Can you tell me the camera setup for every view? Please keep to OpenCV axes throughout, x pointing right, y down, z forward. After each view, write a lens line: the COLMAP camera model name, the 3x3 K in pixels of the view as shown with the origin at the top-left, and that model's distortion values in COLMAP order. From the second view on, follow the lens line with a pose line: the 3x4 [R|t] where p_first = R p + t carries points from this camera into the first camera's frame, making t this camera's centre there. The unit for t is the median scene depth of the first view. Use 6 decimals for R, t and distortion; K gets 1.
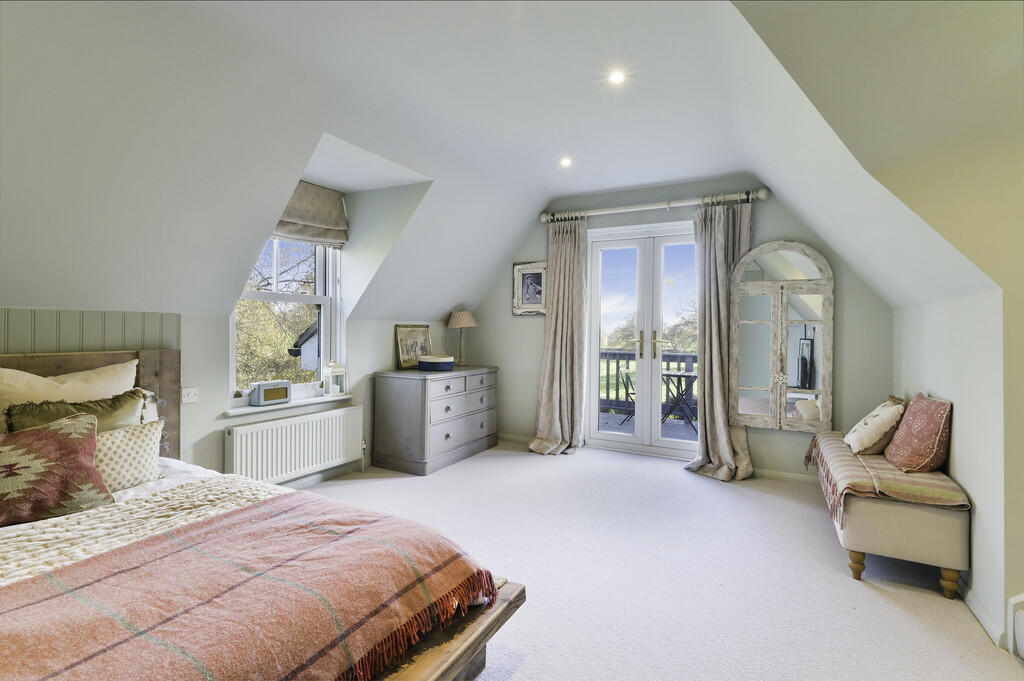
lens RADIAL K [[513.7, 0, 512.0], [0, 513.7, 340.5], [0, 0, 1]] dist [-0.004099, -0.000374]
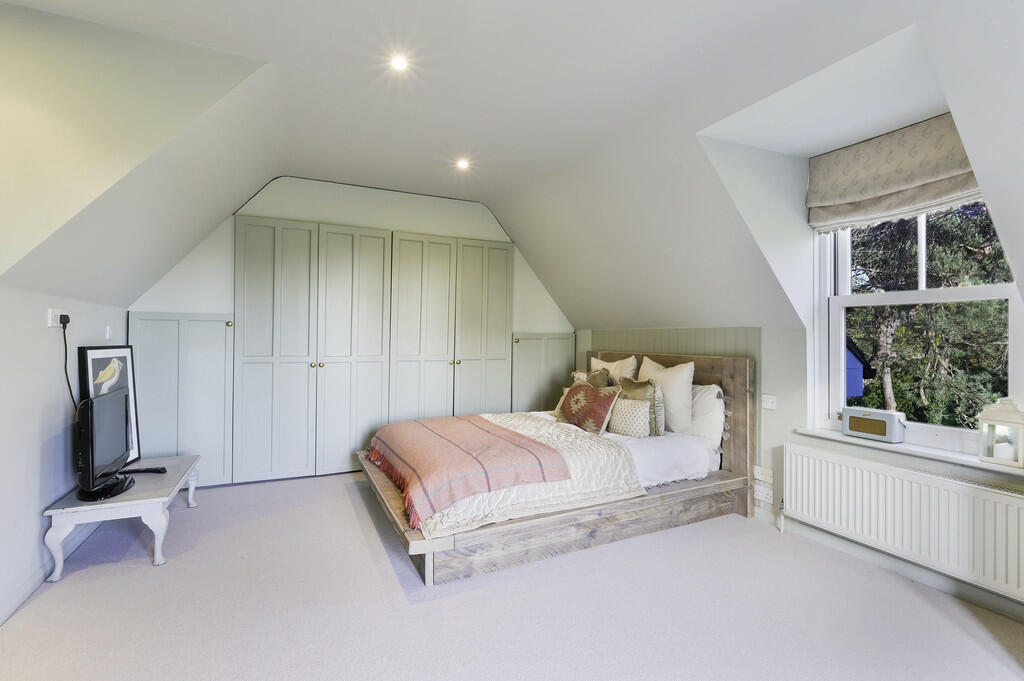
lens RADIAL K [[482.8, 0, 512.0], [0, 482.8, 340.5], [0, 0, 1]] dist [-0.001422, -0.000518]
pose [[-0.616494, -0.003504, -0.787352, 0.556825], [-0.024960, 0.999574, 0.015095, -0.026718], [0.786964, 0.028958, -0.616319, 1.299475]]
